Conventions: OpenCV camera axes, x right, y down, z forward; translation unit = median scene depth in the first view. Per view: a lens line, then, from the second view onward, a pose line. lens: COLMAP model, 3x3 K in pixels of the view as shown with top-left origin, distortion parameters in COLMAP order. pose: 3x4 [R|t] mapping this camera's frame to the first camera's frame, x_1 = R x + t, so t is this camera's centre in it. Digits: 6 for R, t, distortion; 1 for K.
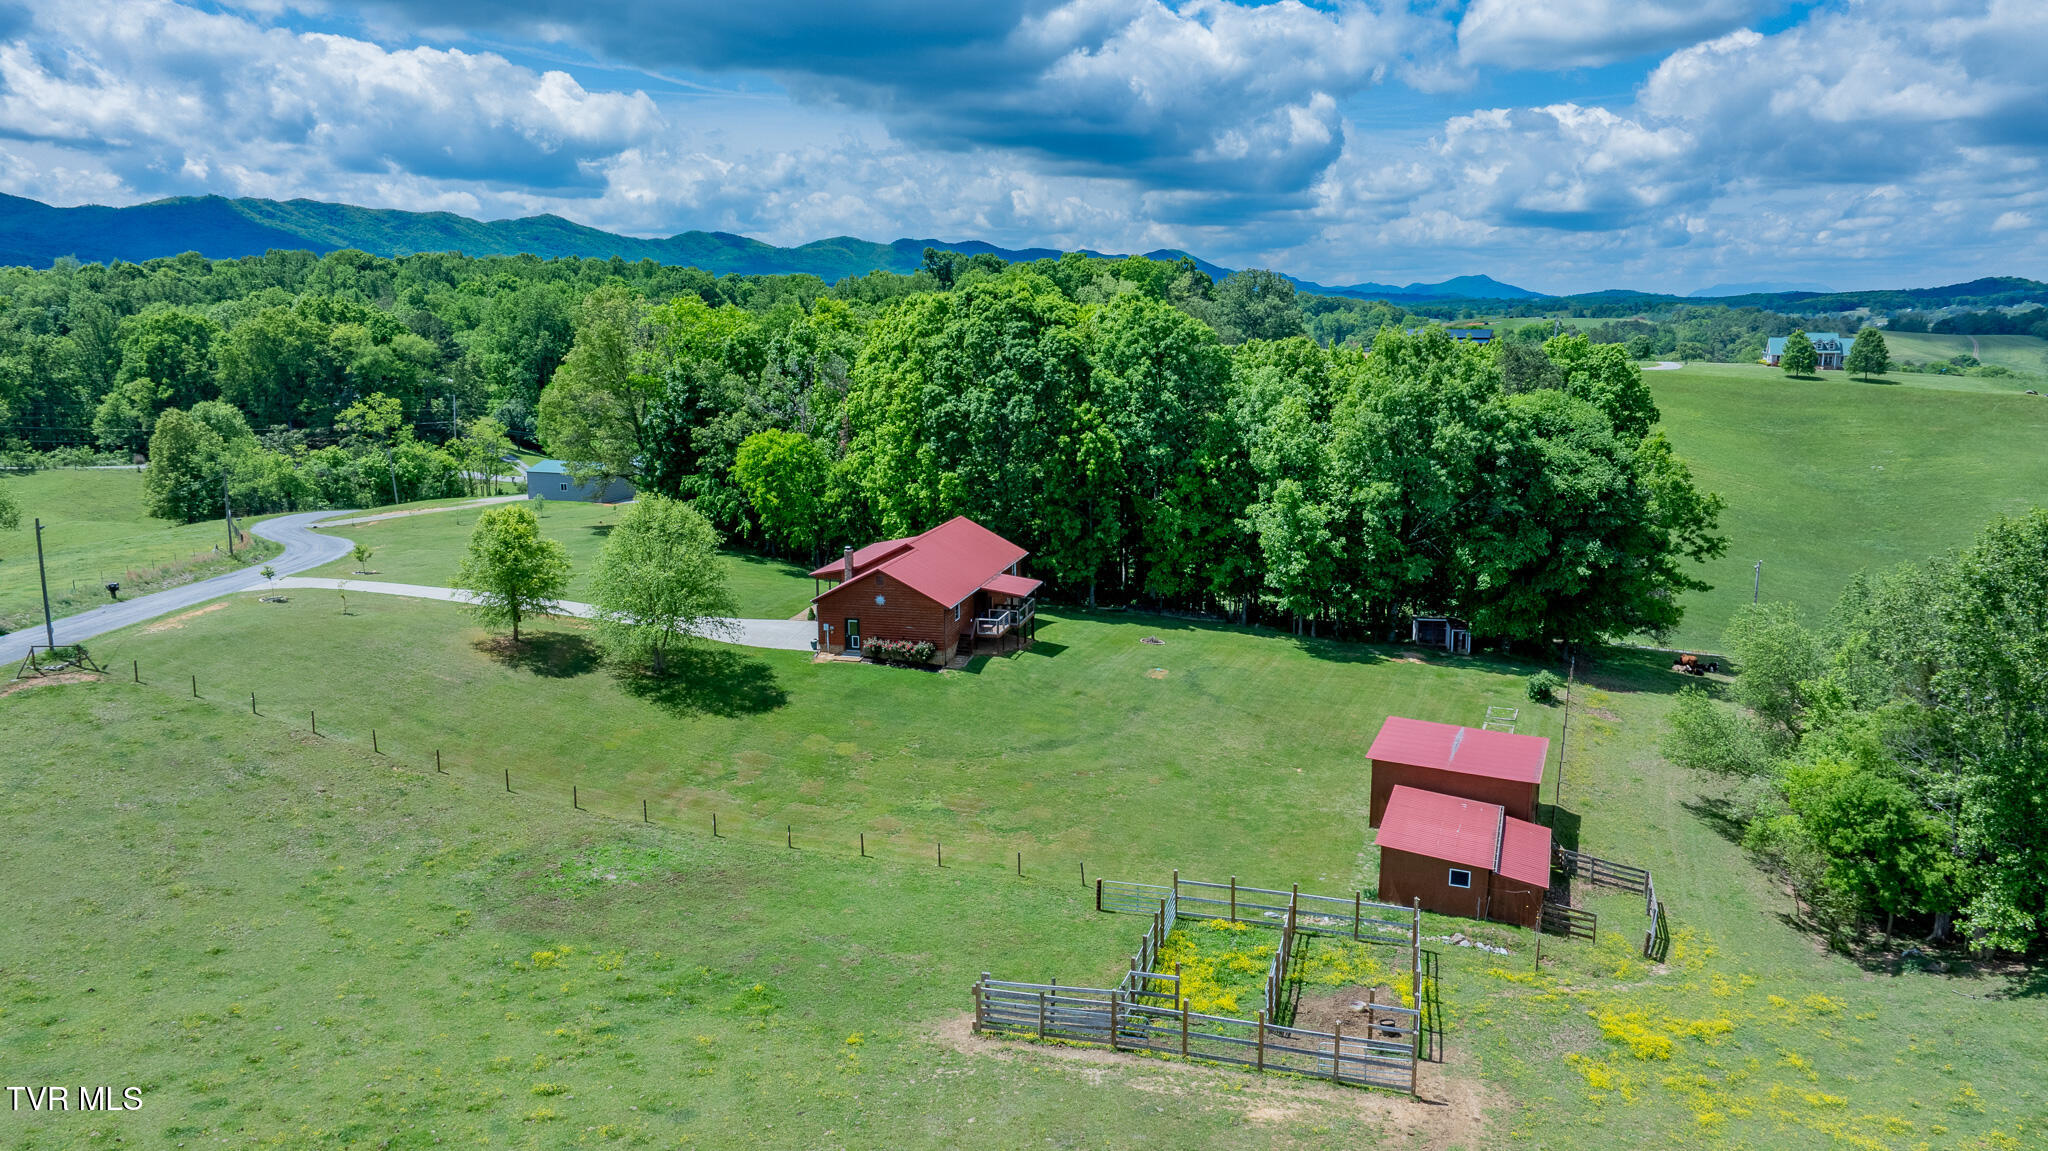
lens RADIAL K [[1466.1, 0, 1019.6], [0, 1466.1, 587.7], [0, 0, 1]] dist [-0.038715, 0.054825]
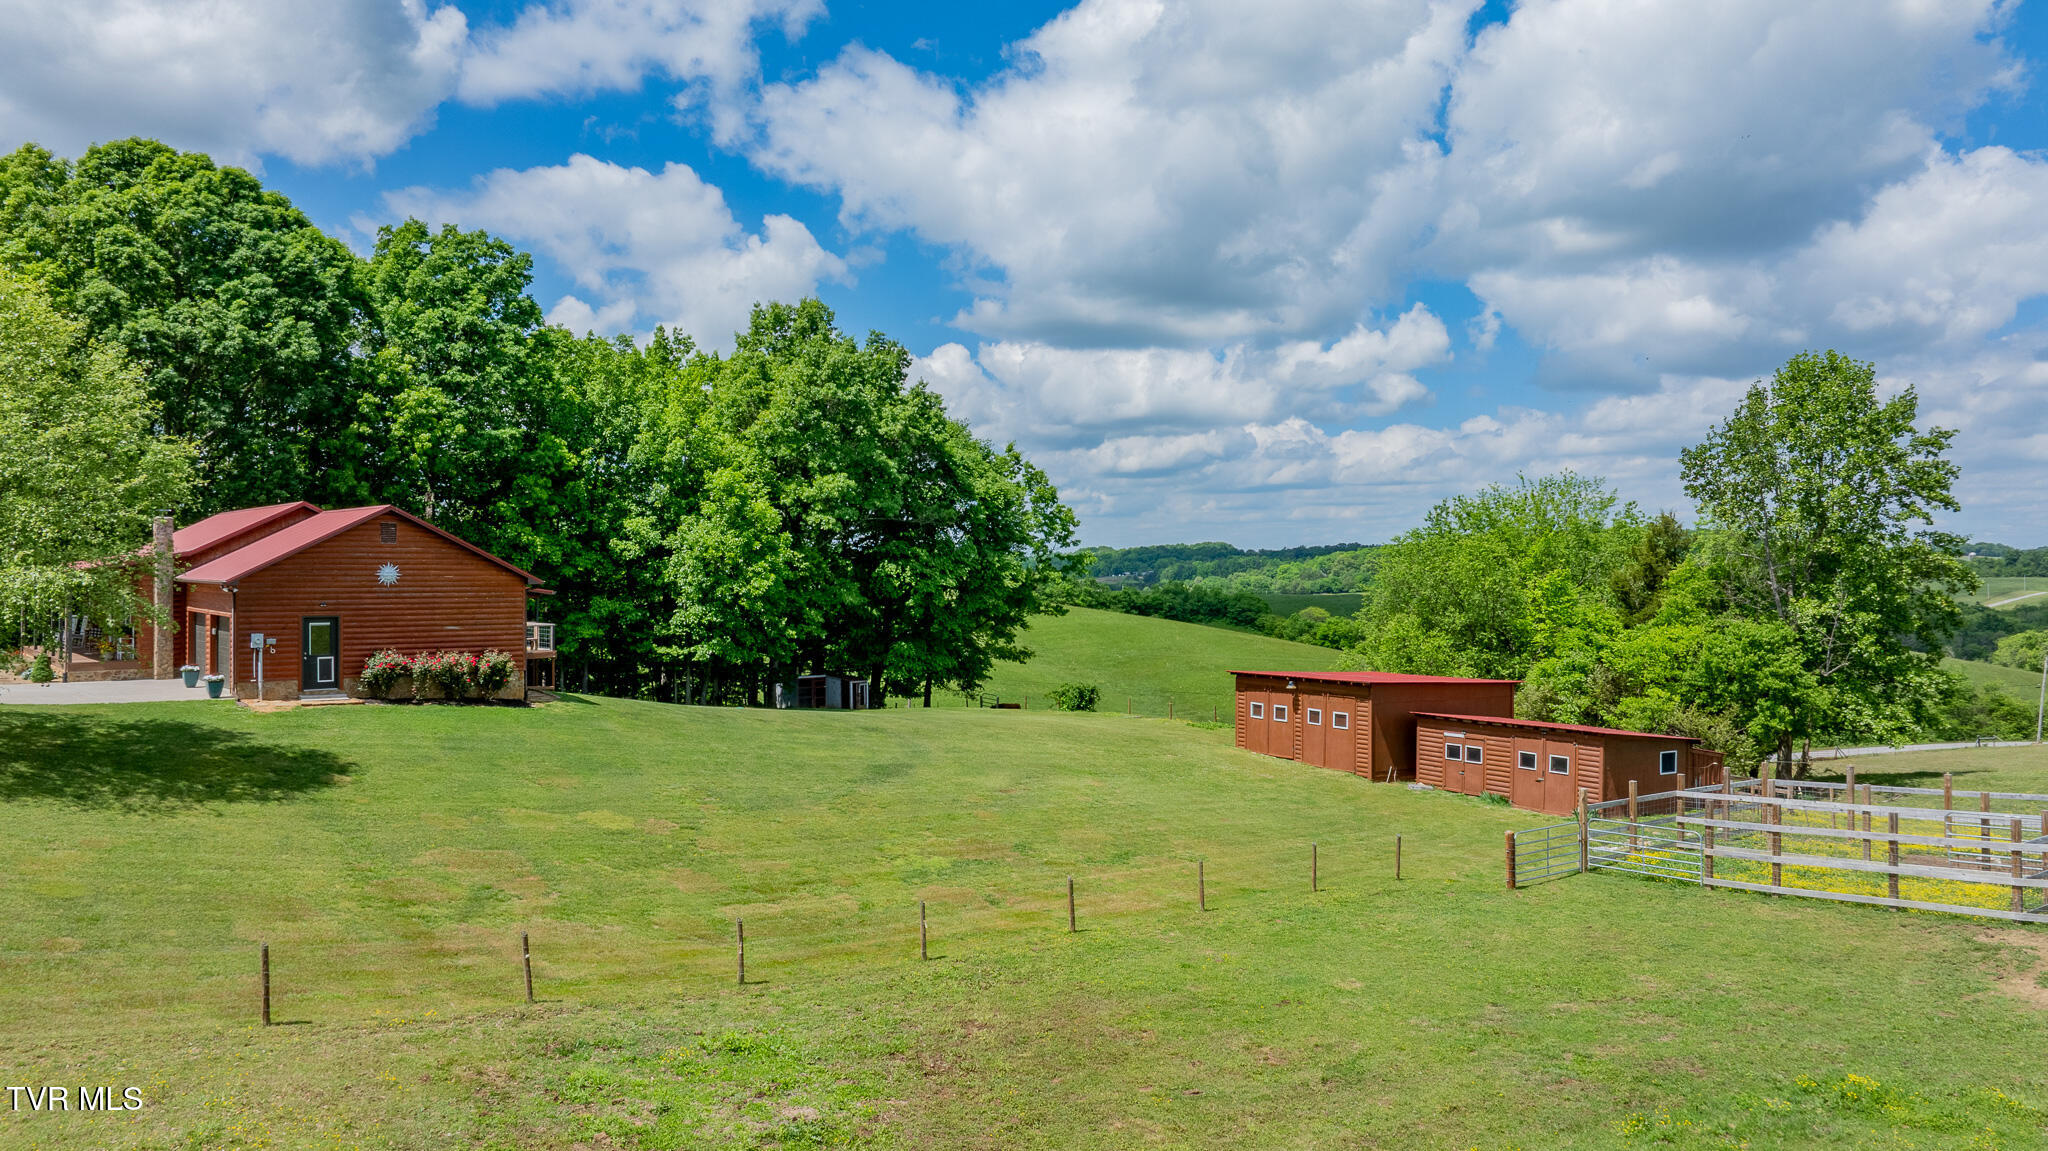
lens RADIAL K [[1466.1, 0, 1023.0], [0, 1466.1, 574.6], [0, 0, 1]] dist [-0.038715, 0.054825]
pose [[0.600729, 0.000397, 0.799453, -0.287975], [0.150117, 0.982156, -0.113289, 0.076908], [-0.785232, 0.188067, 0.589950, 0.457469]]
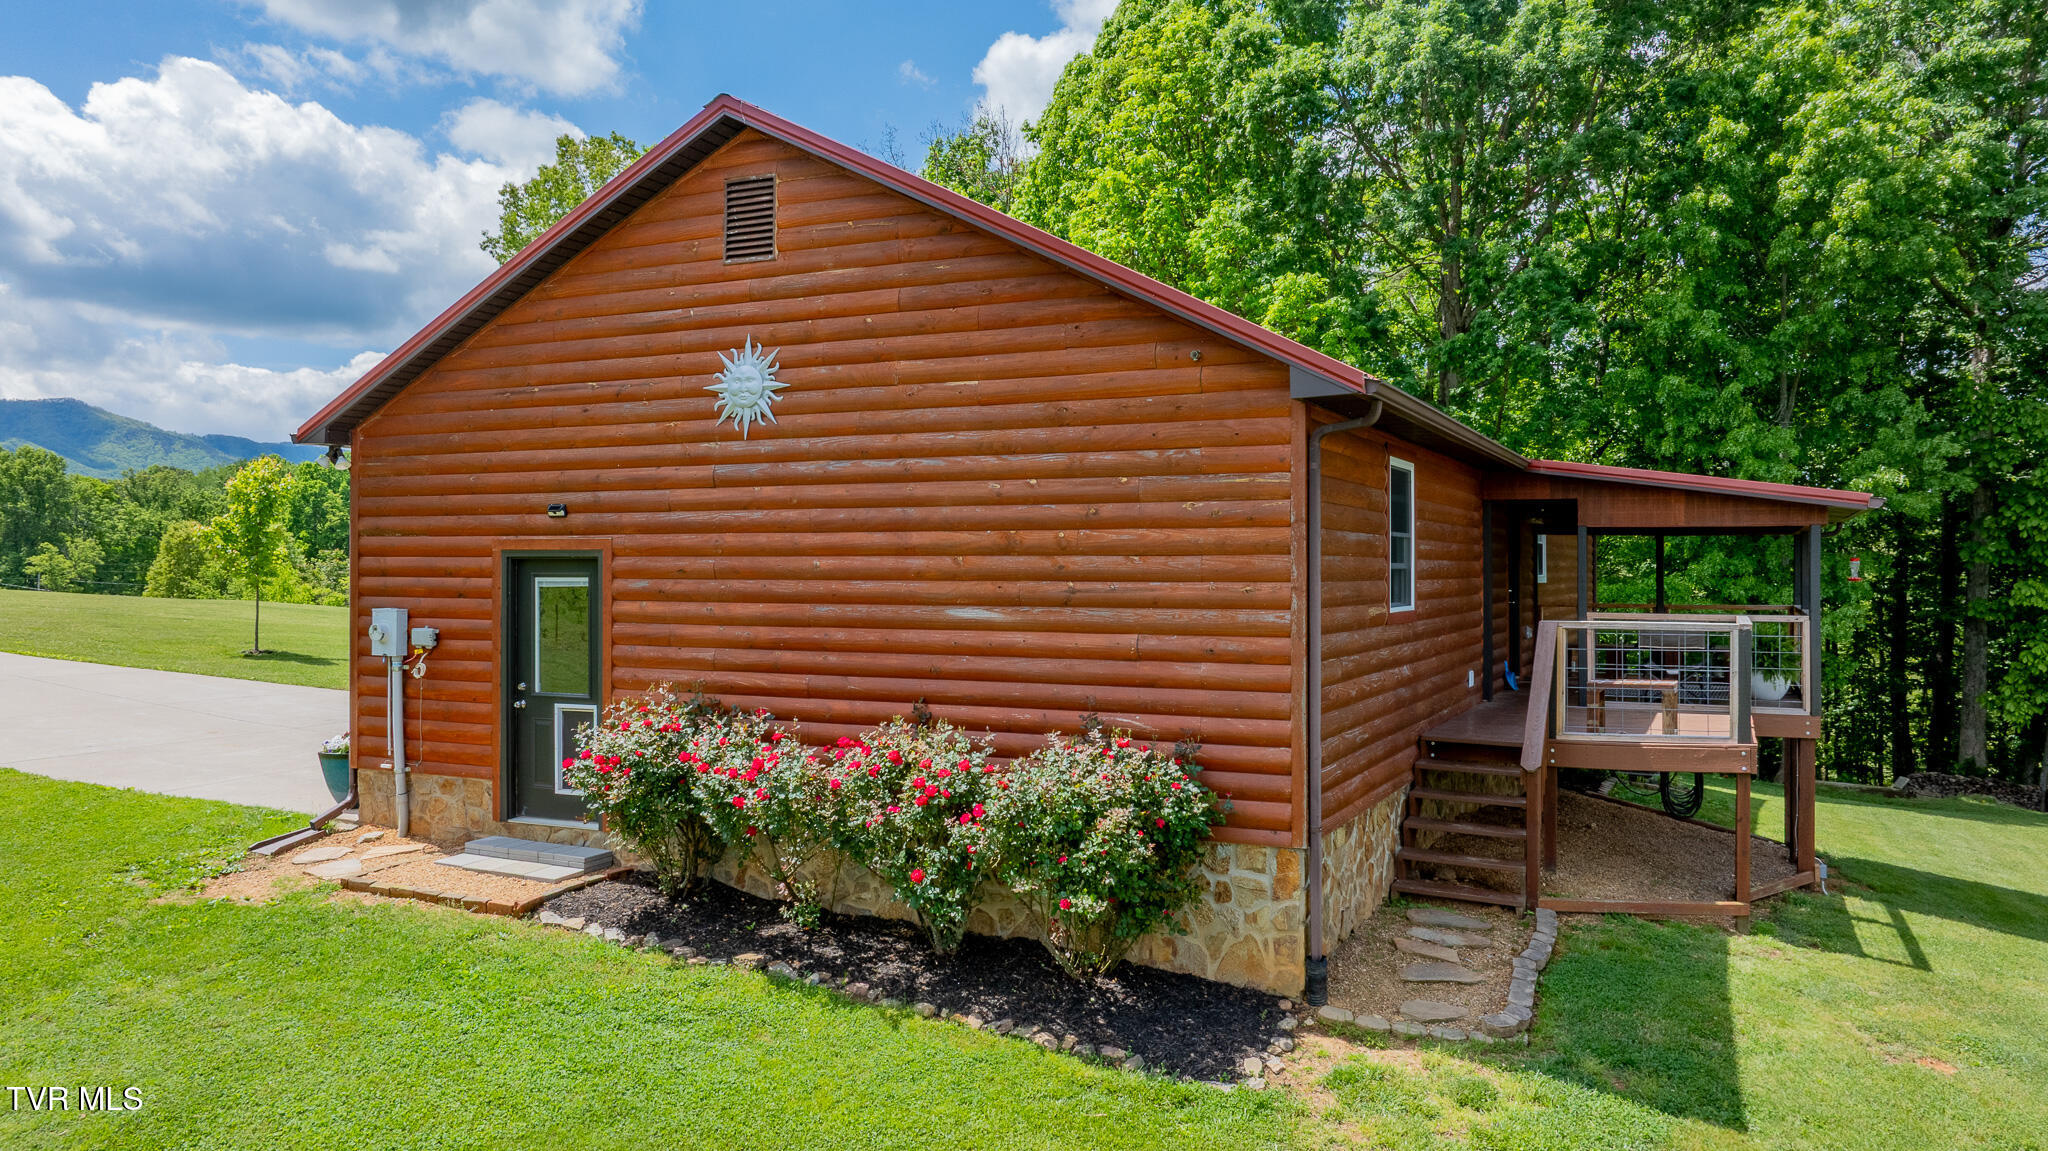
lens RADIAL K [[1466.1, 0, 1023.2], [0, 1466.1, 578.2], [0, 0, 1]] dist [-0.038715, 0.054825]
pose [[0.977069, 0.003082, -0.212899, -0.040075], [-0.043144, 0.982019, -0.183785, 0.036551], [0.208504, 0.188756, 0.959634, 0.734652]]
